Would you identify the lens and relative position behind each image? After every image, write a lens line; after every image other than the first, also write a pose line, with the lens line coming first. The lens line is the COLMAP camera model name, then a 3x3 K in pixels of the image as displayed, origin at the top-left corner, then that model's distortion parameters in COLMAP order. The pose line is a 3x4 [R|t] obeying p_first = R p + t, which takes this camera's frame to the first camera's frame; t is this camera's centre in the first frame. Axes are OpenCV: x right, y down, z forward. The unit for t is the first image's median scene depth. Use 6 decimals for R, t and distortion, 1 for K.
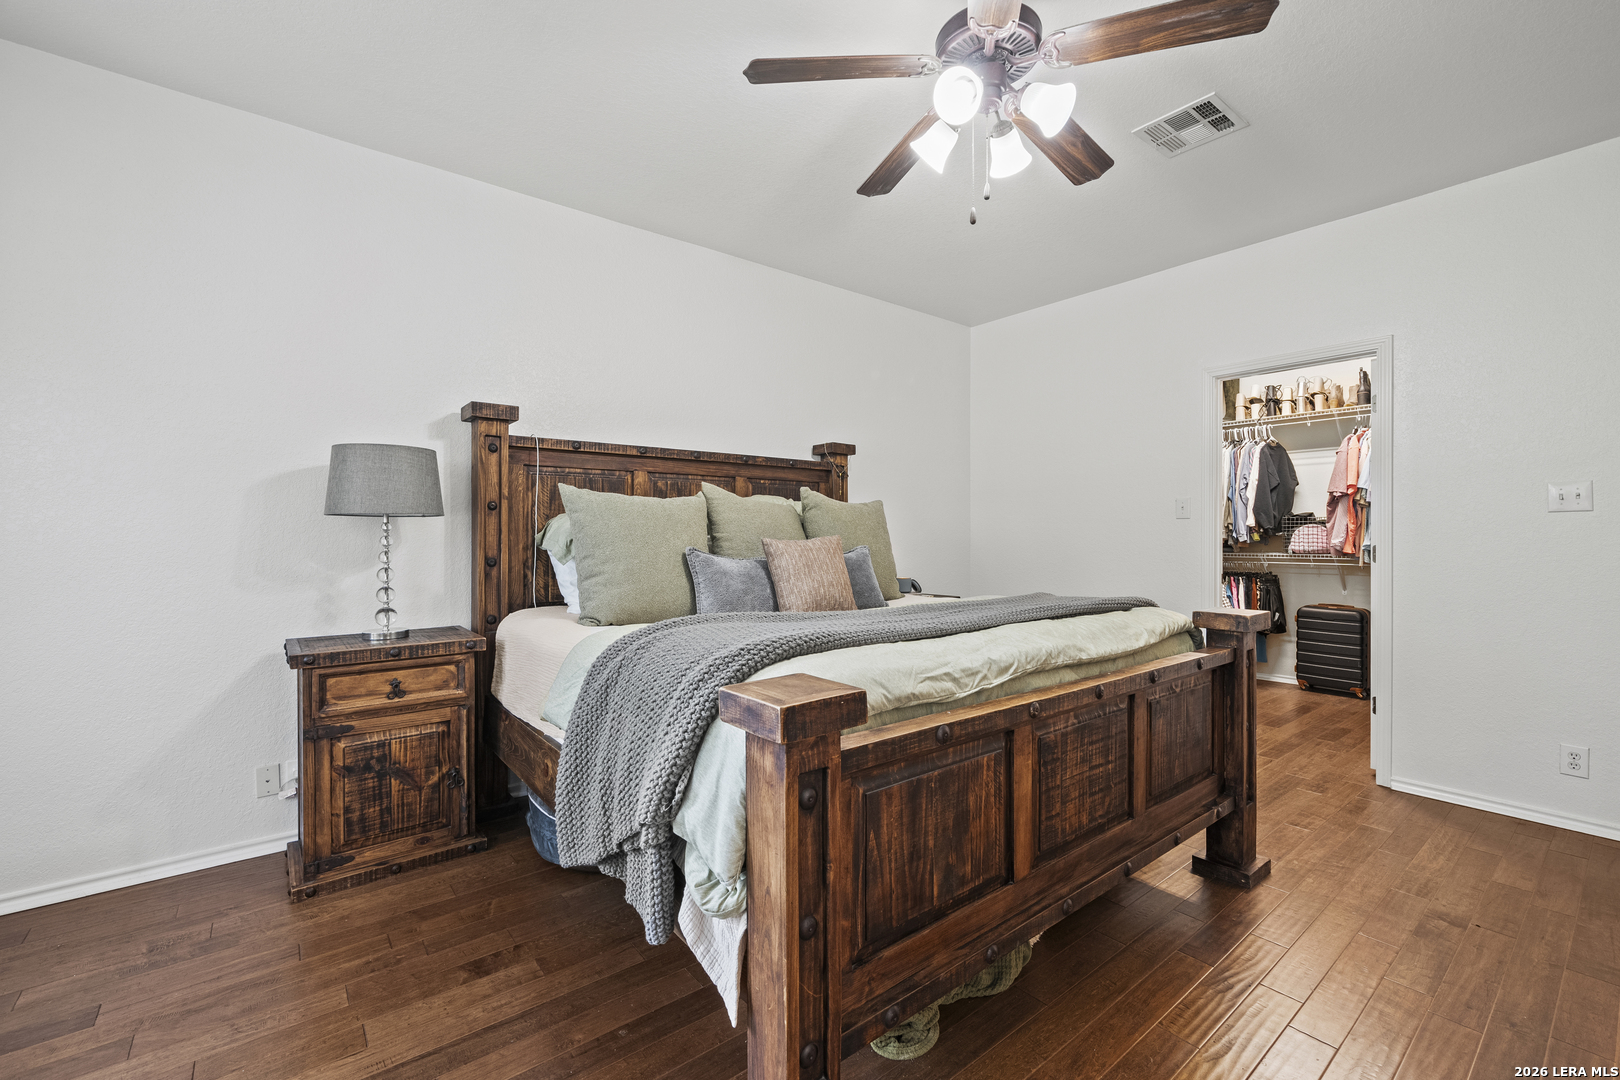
lens RADIAL K [[669.9, 0, 847.4], [0, 669.9, 531.4], [0, 0, 1]] dist [-0.002024, -0.000131]
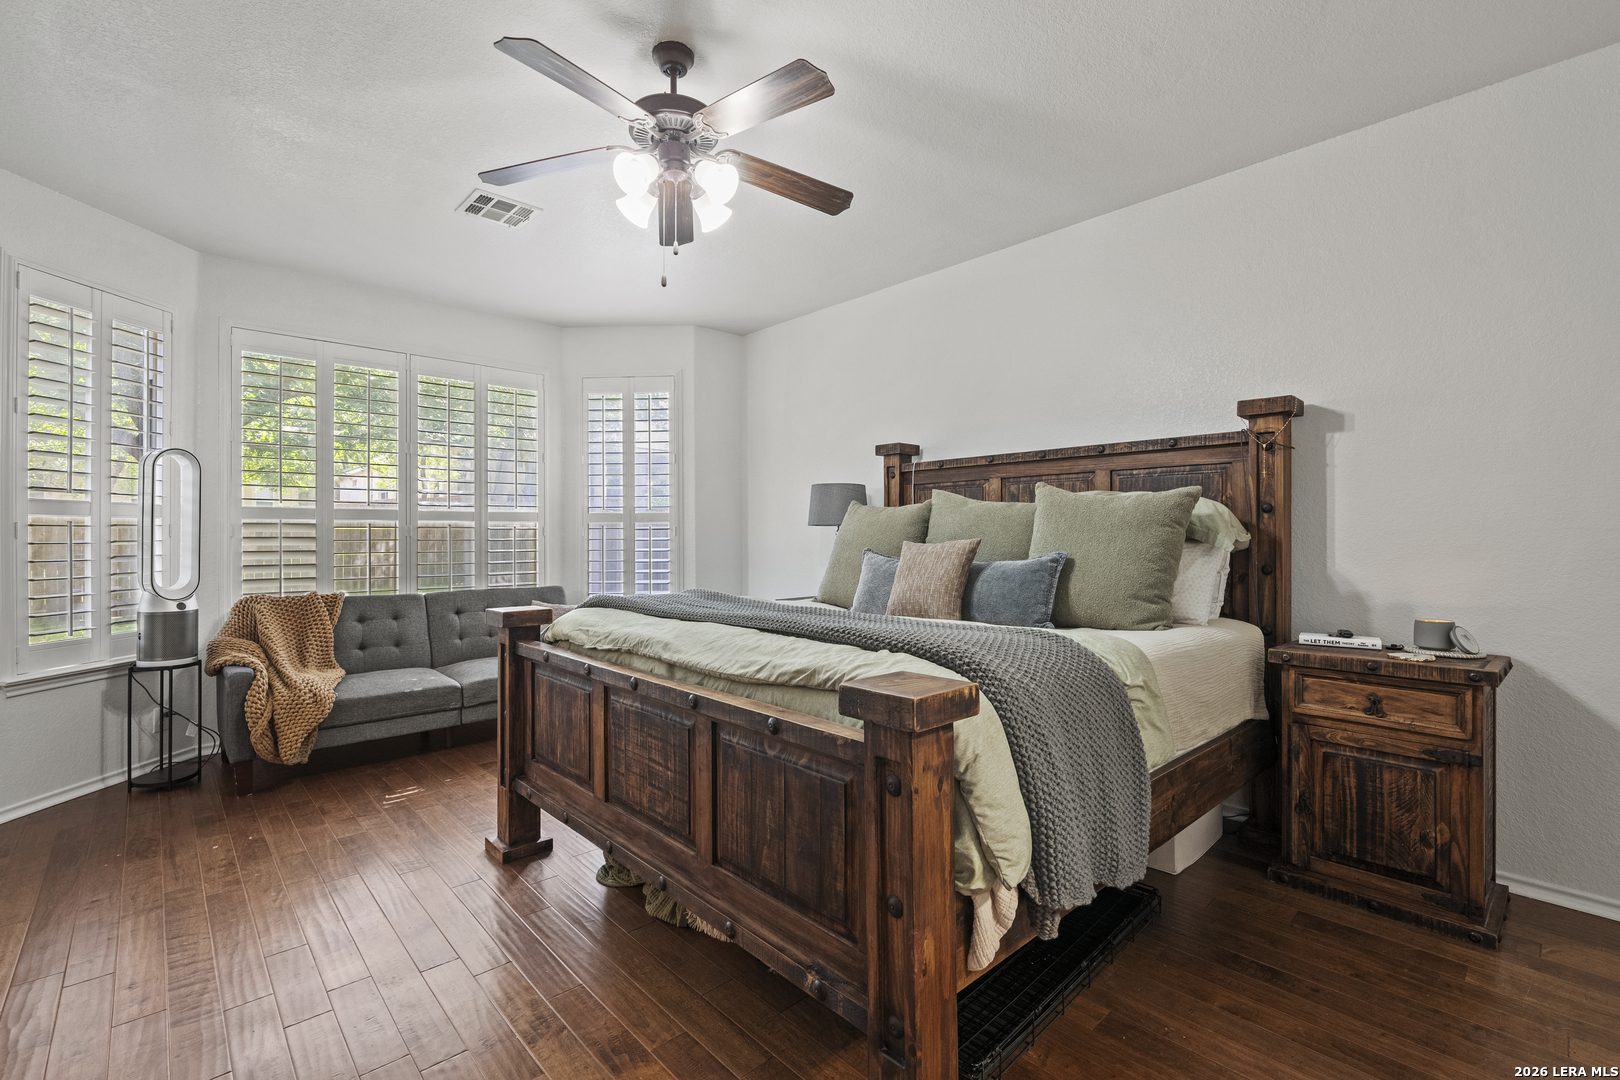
lens RADIAL K [[697.9, 0, 813.3], [0, 697.9, 544.1], [0, 0, 1]] dist [0.001874, 0.000038]
pose [[0.052064, 0.007516, -0.998615, 0.845686], [0.009116, 0.999926, 0.008002, 0.003941], [0.998602, -0.009520, 0.051992, 0.687209]]
